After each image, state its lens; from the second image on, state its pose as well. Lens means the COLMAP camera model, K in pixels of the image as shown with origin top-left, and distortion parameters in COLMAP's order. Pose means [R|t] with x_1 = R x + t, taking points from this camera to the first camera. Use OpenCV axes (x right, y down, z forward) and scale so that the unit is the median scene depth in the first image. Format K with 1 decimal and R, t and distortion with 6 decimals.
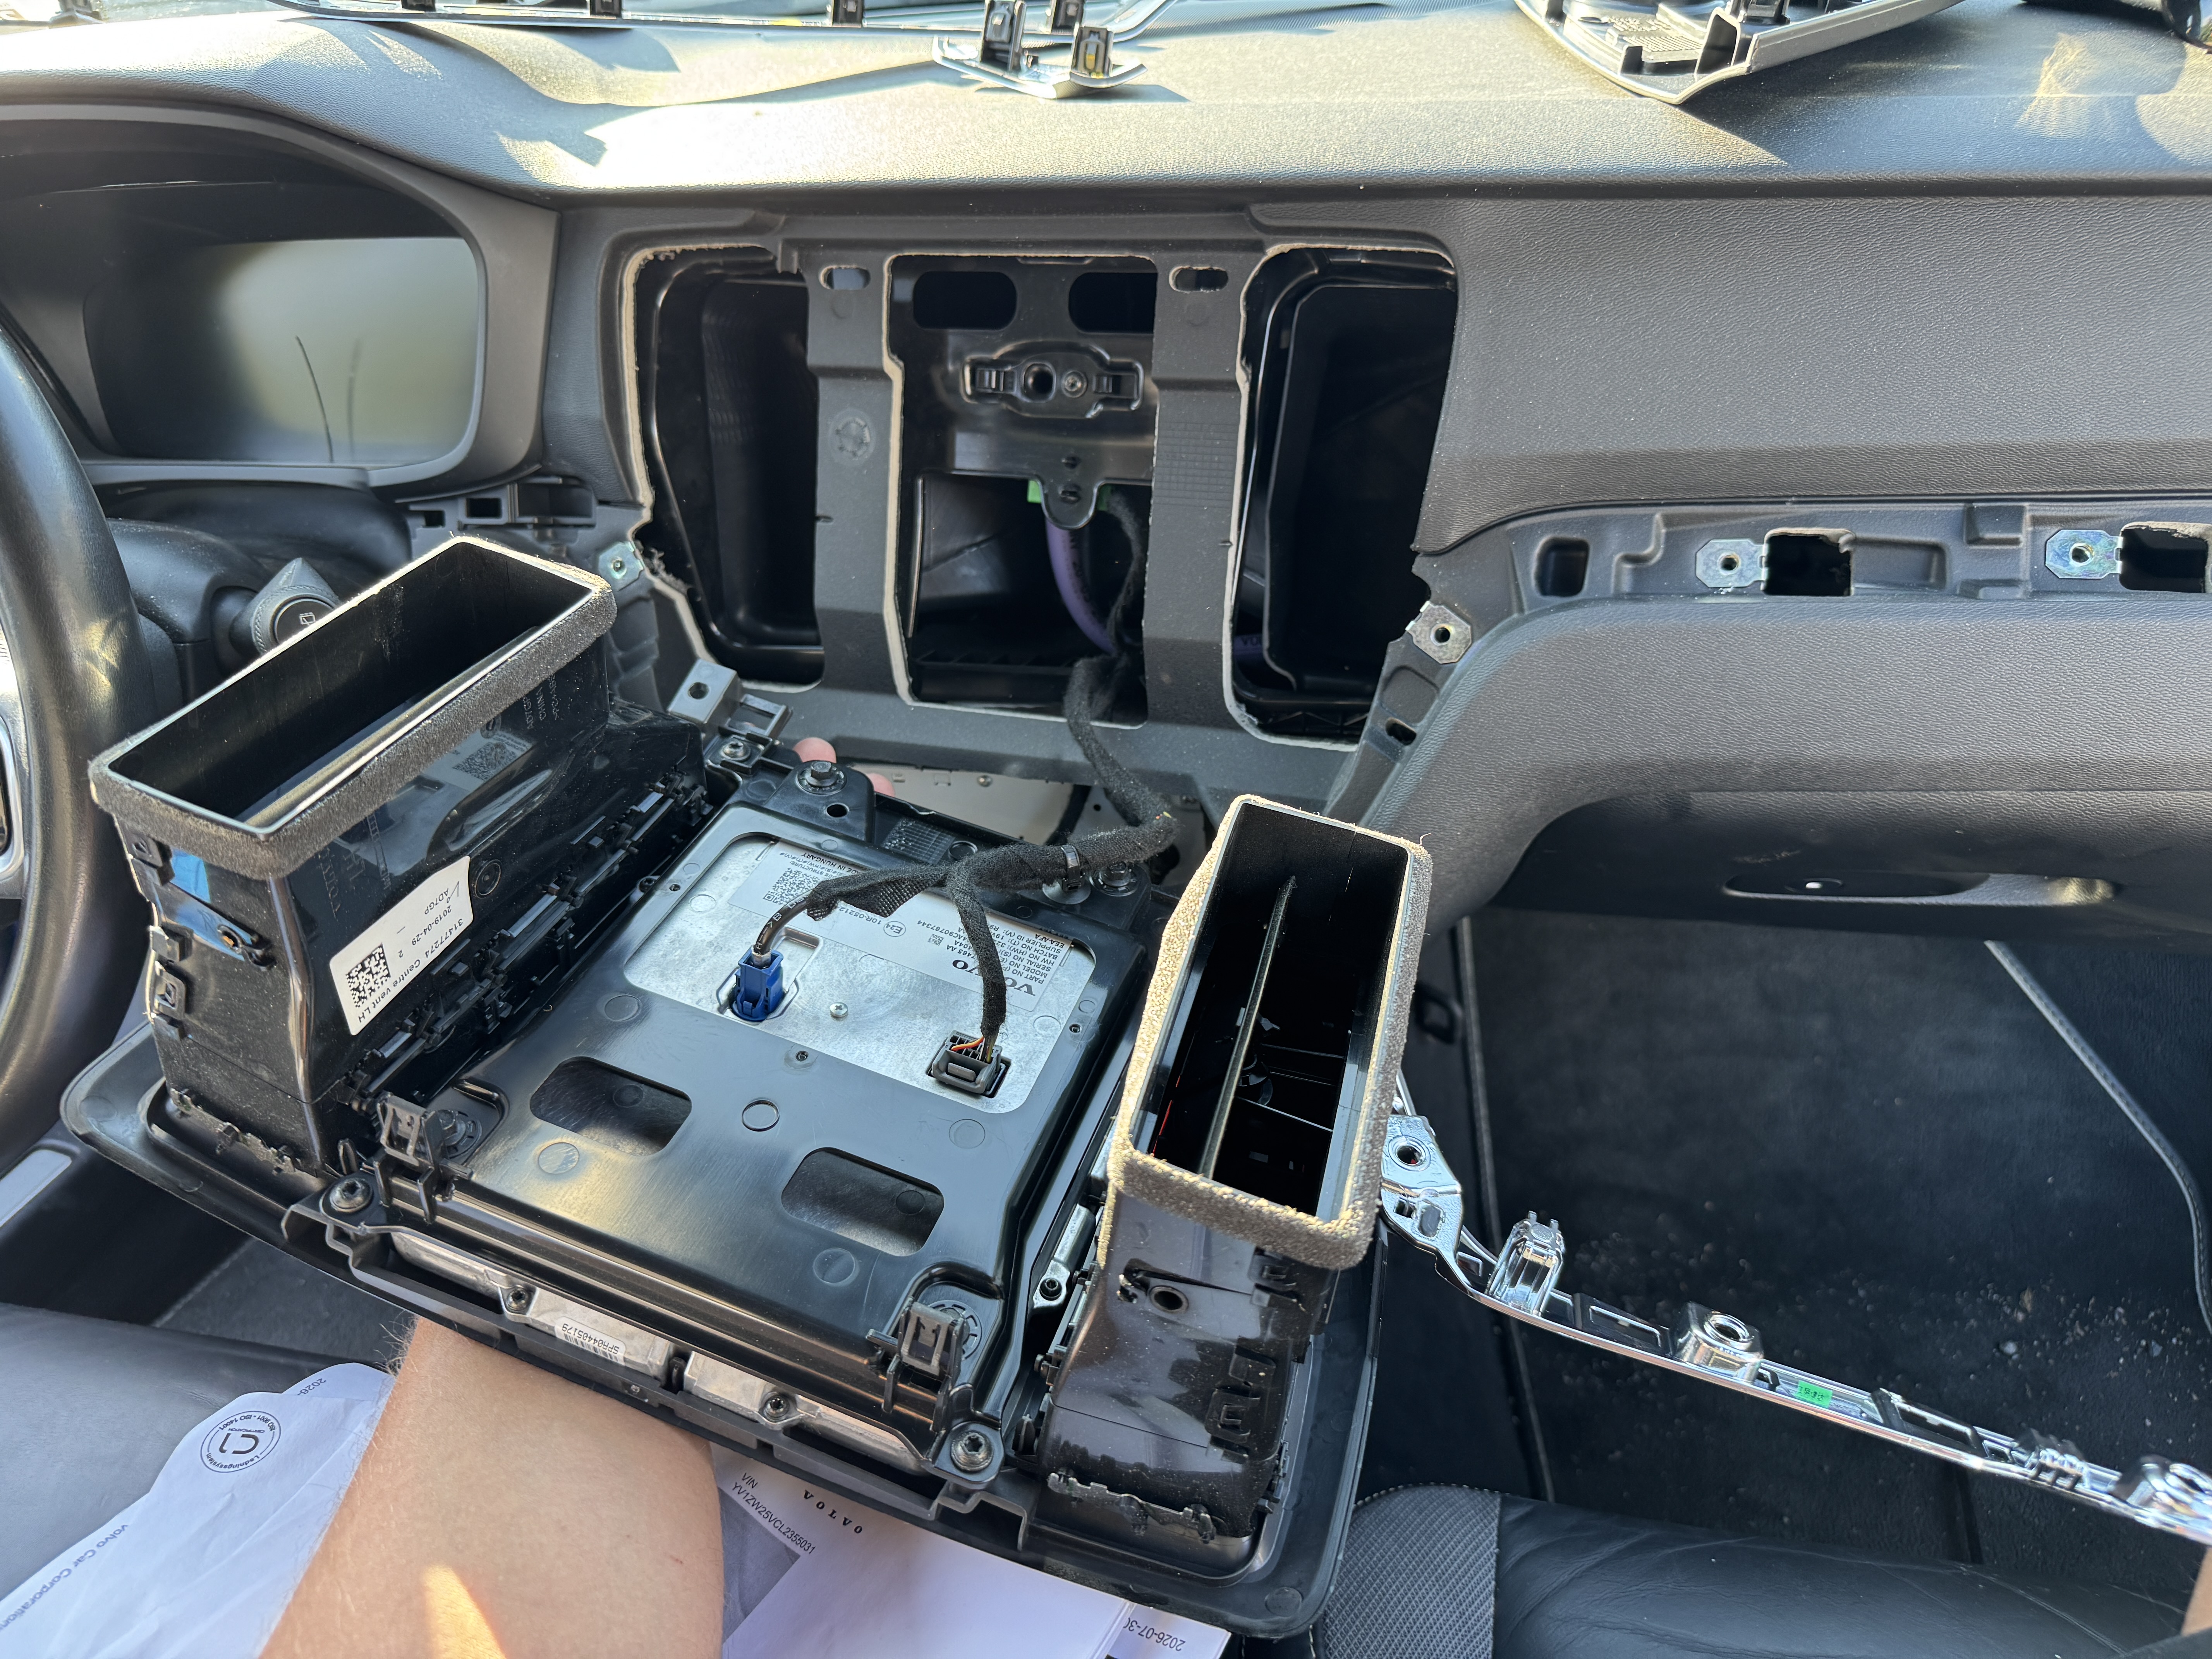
lens RADIAL K [[1598.9, 0, 1118.4], [0, 1598.9, 810.8], [0, 0, 1]] dist [-0.003662, -0.011834]
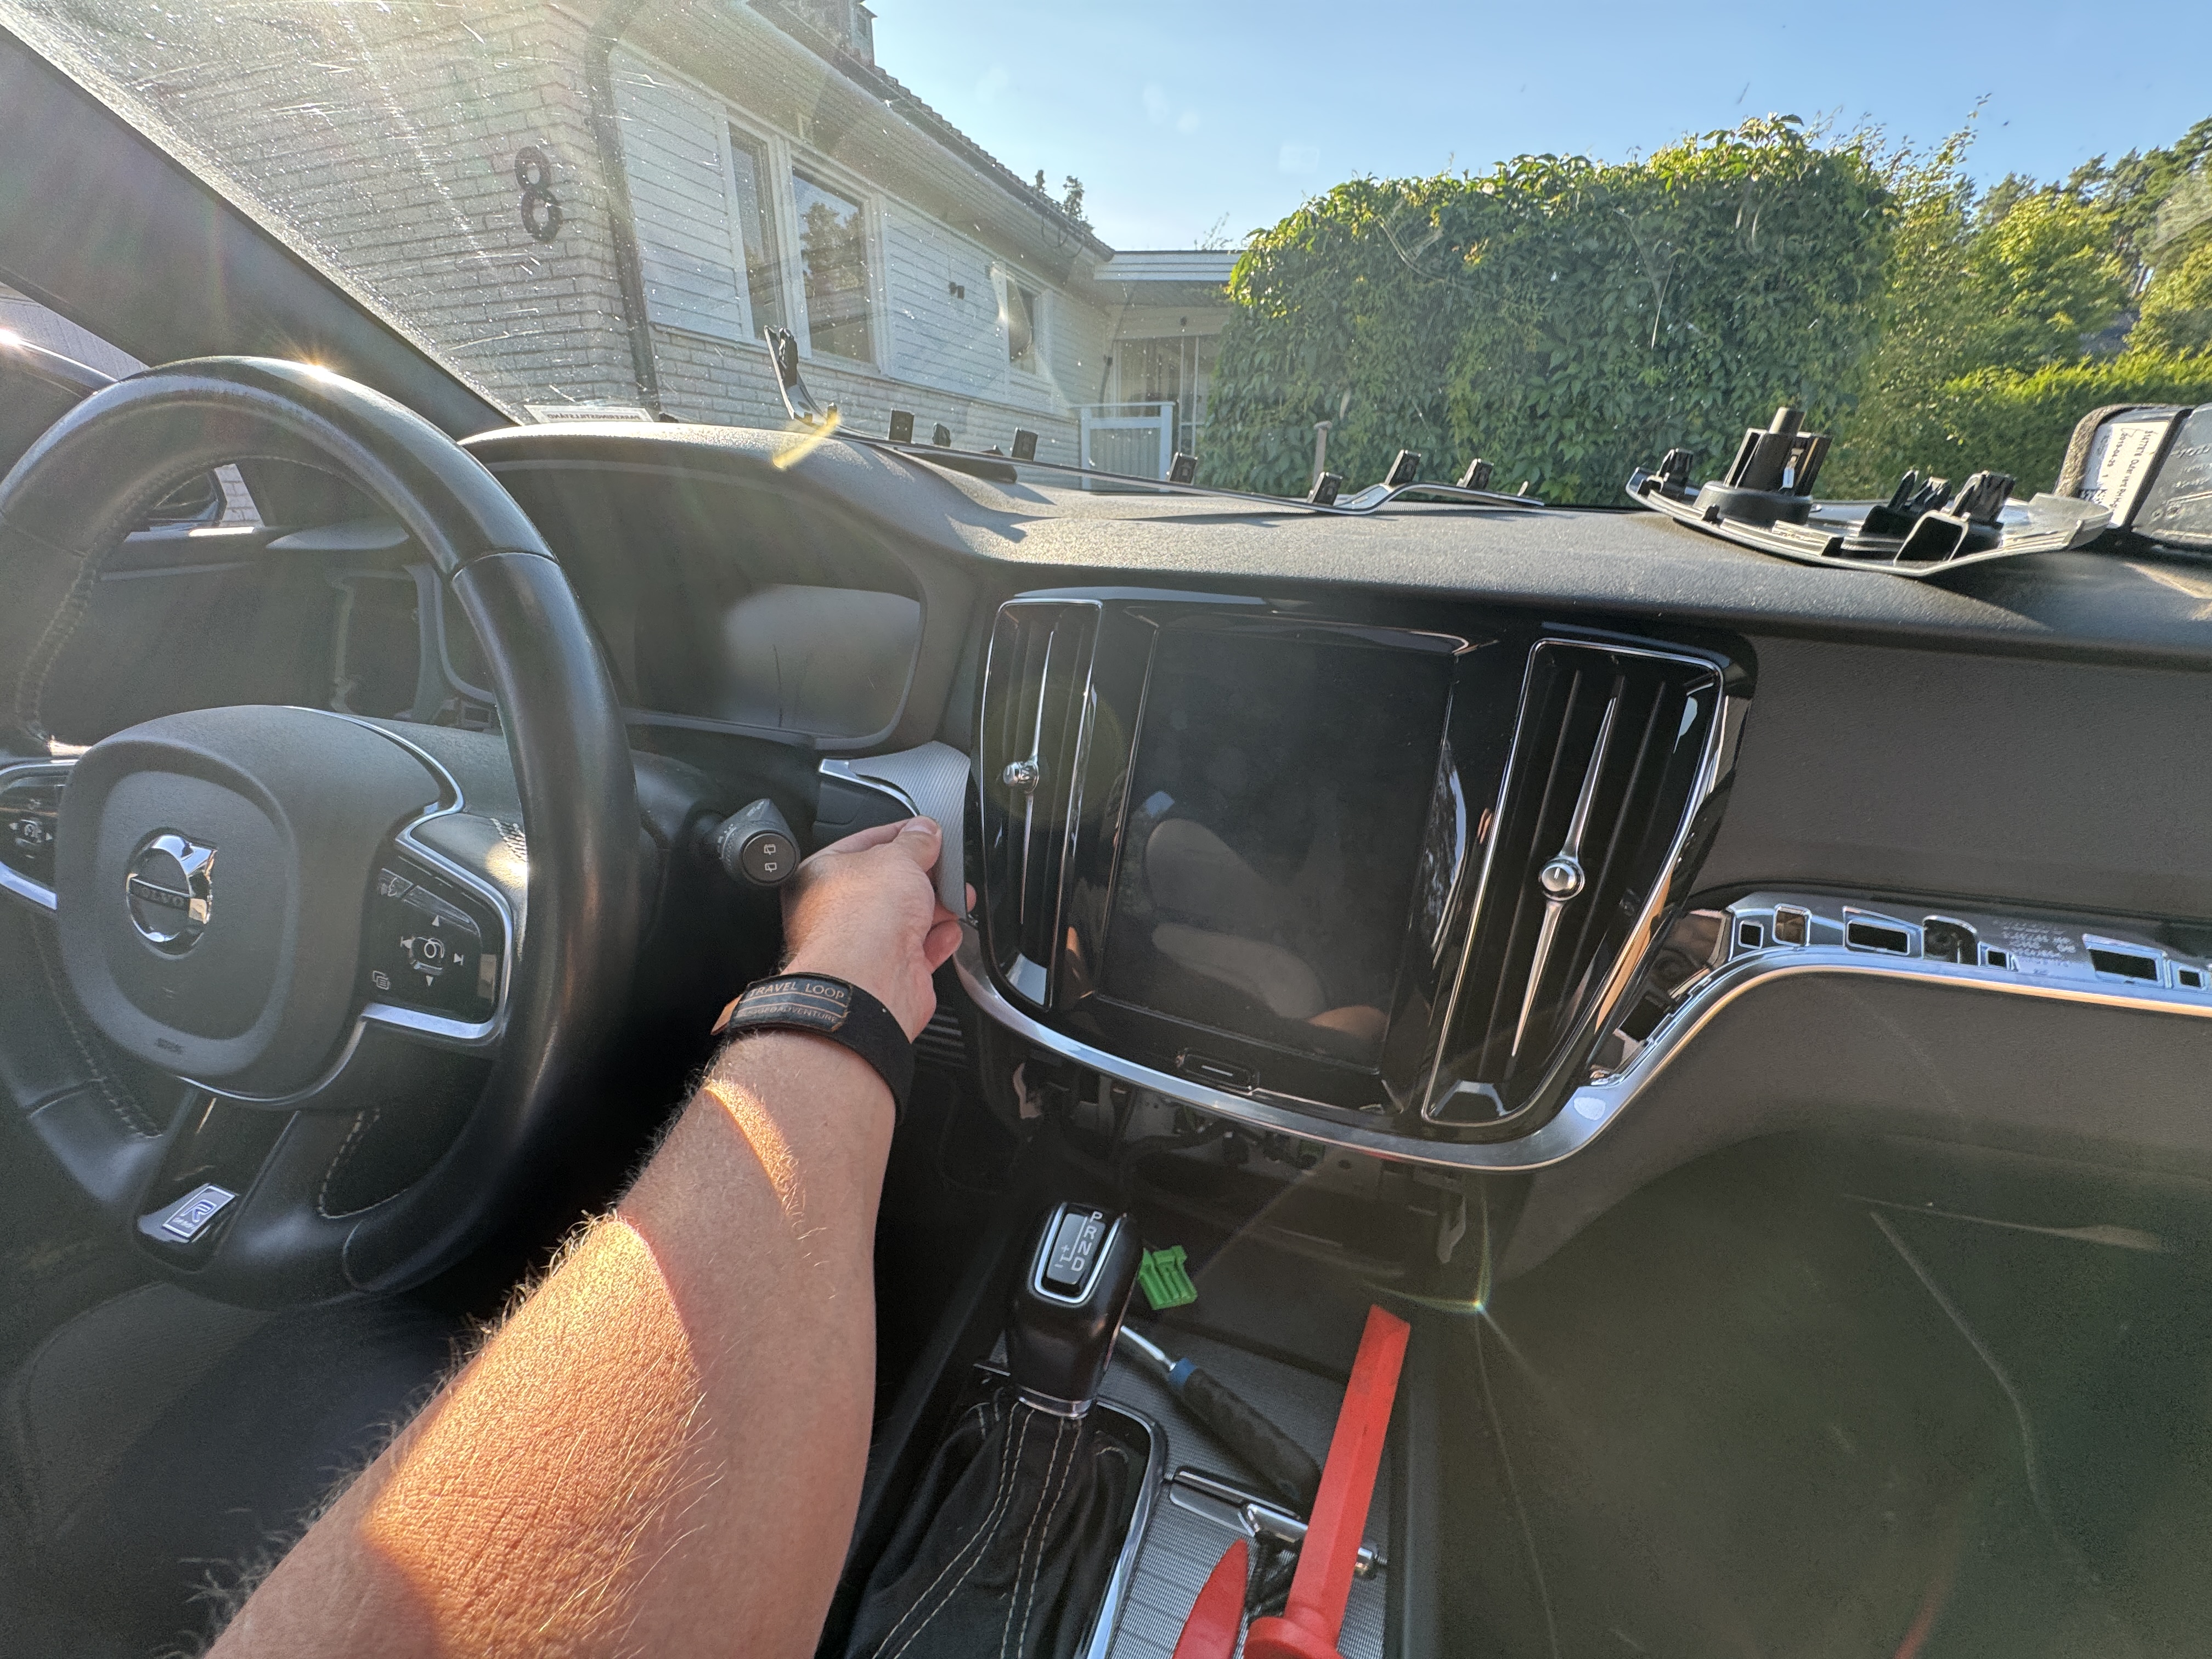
lens RADIAL K [[877.7, 0, 1113.8], [0, 877.7, 824.0], [0, 0, 1]] dist [-0.001670, 0.001153]
pose [[0.992399, 0.117349, -0.037047, -0.195180], [-0.121617, 0.981212, -0.149773, -0.061844], [0.018775, 0.153140, 0.988026, 0.287222]]
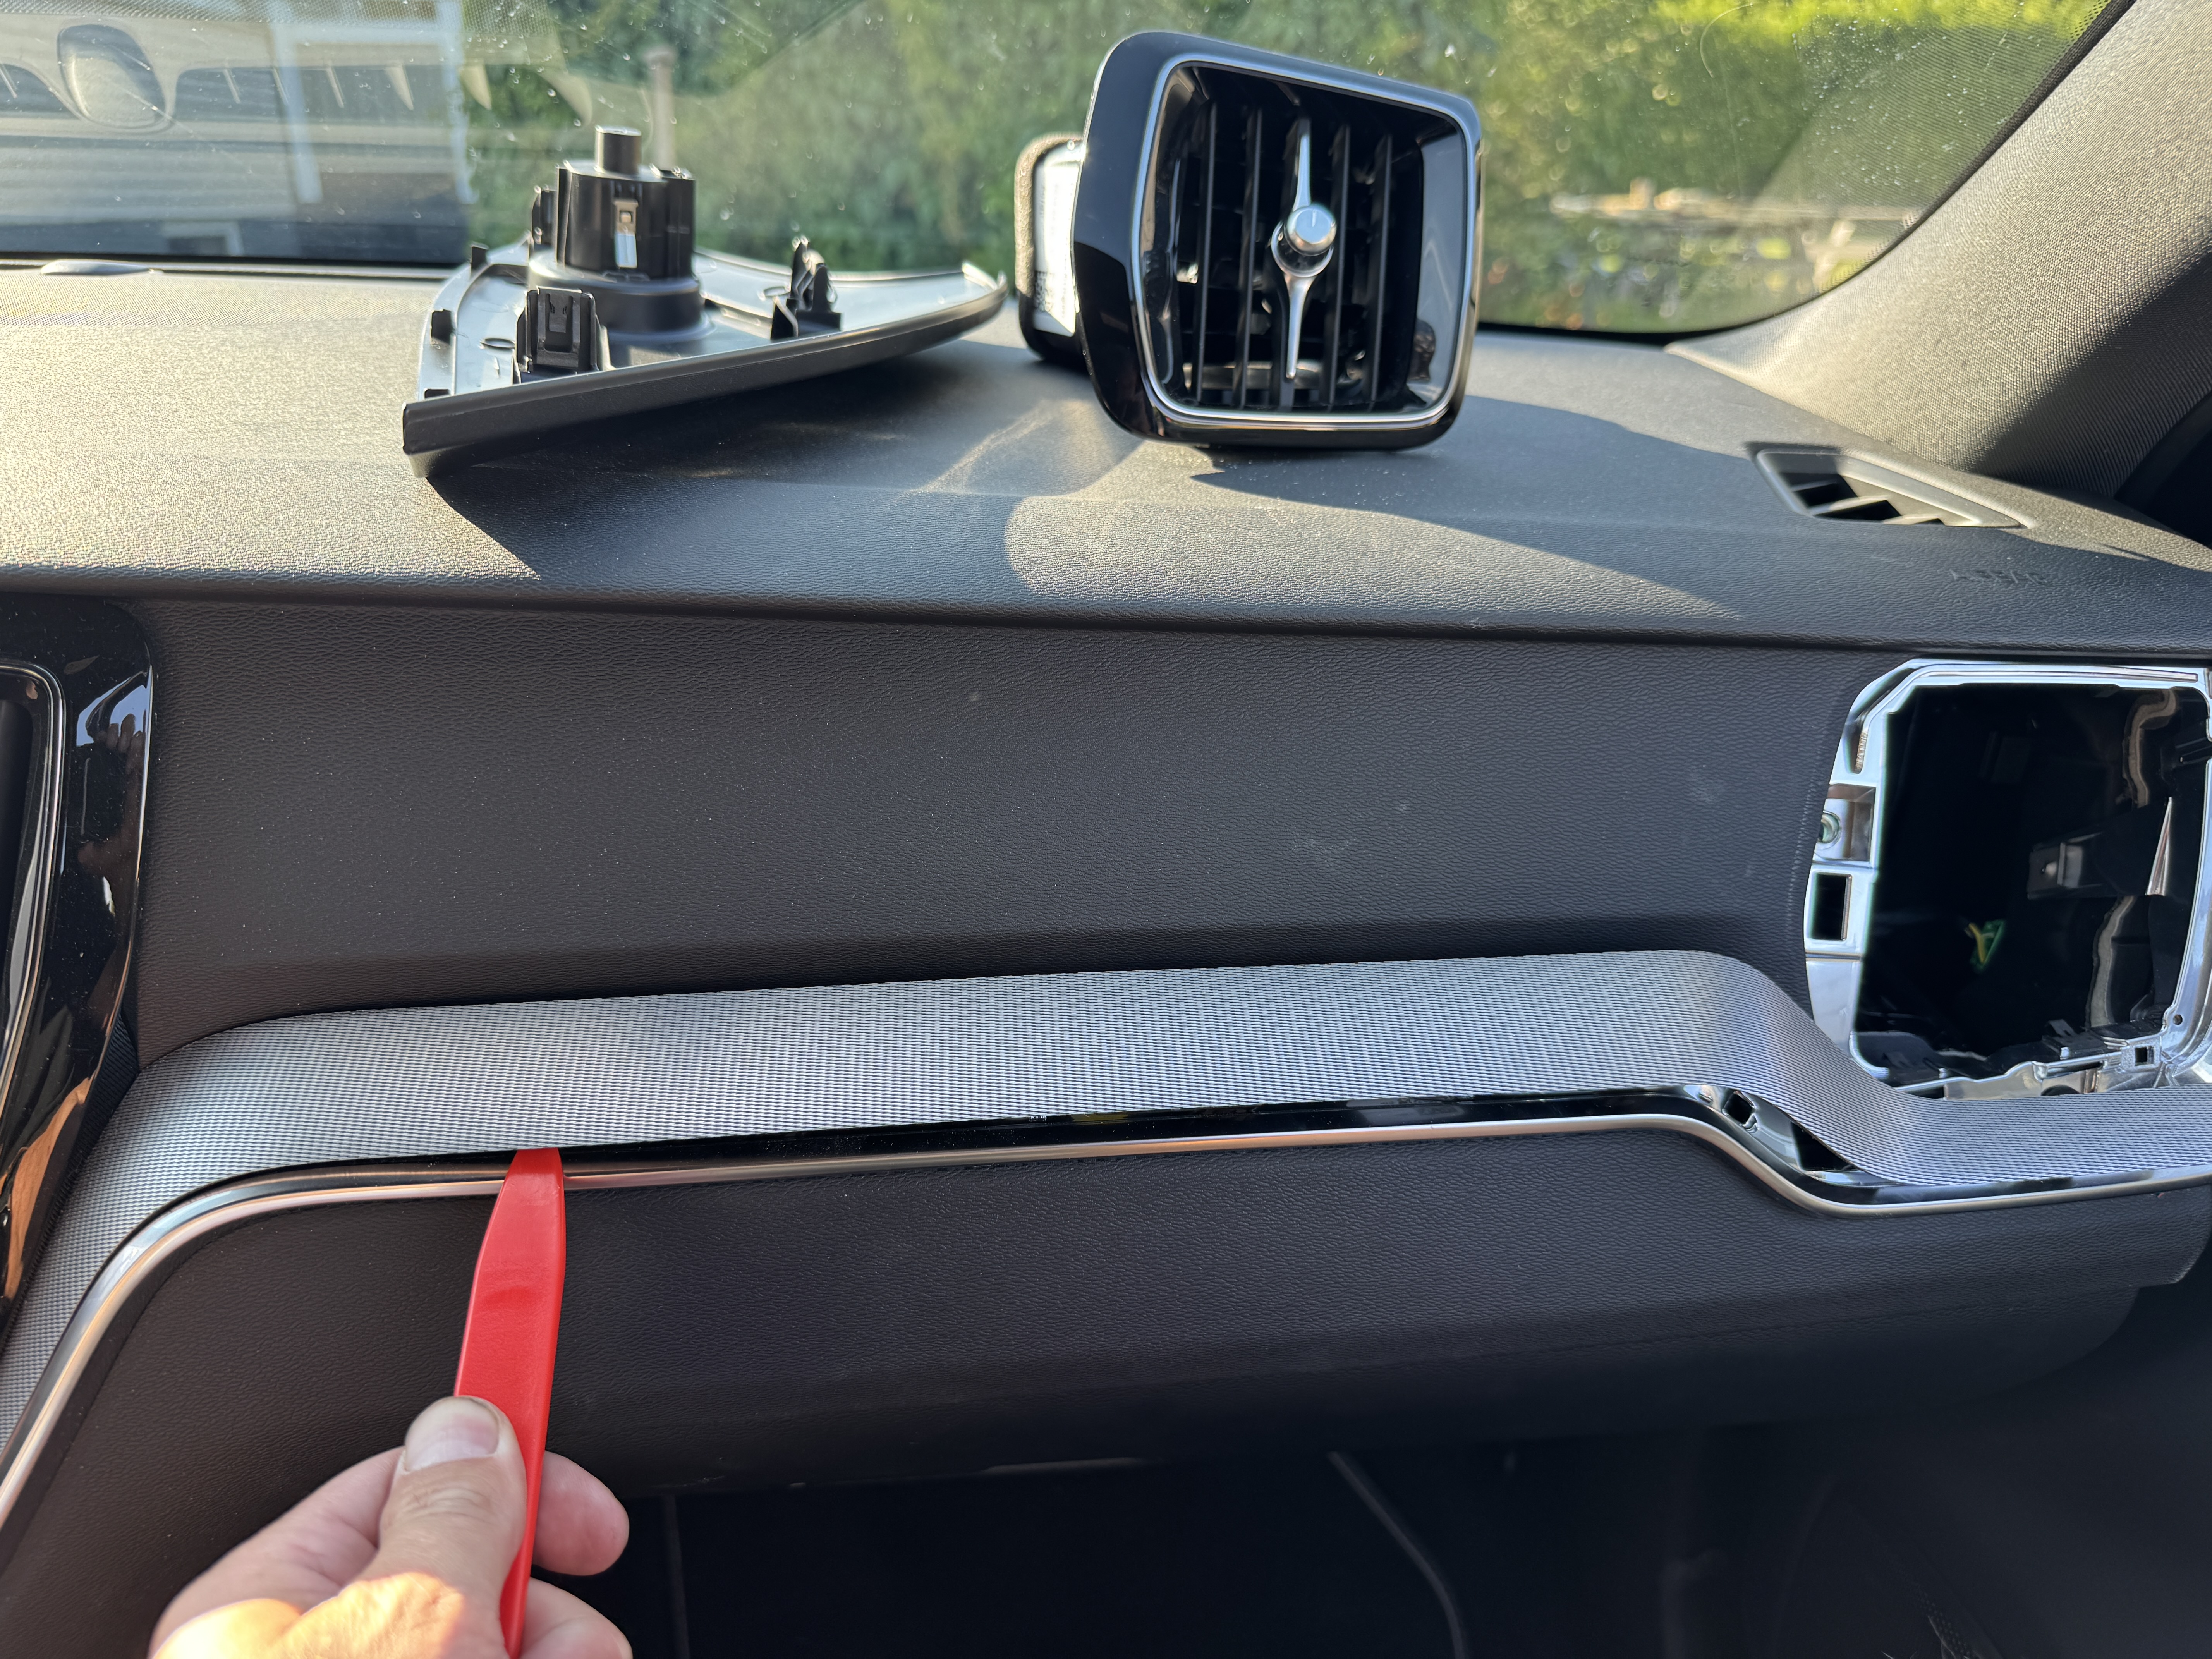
lens RADIAL K [[1598.9, 0, 1117.5], [0, 1598.9, 830.2], [0, 0, 1]] dist [-0.003662, -0.011834]
pose [[0.950866, -0.018249, 0.309066, 0.361136], [0.060021, 0.990188, -0.126193, -0.151087], [-0.303730, 0.138543, 0.942631, 0.215884]]
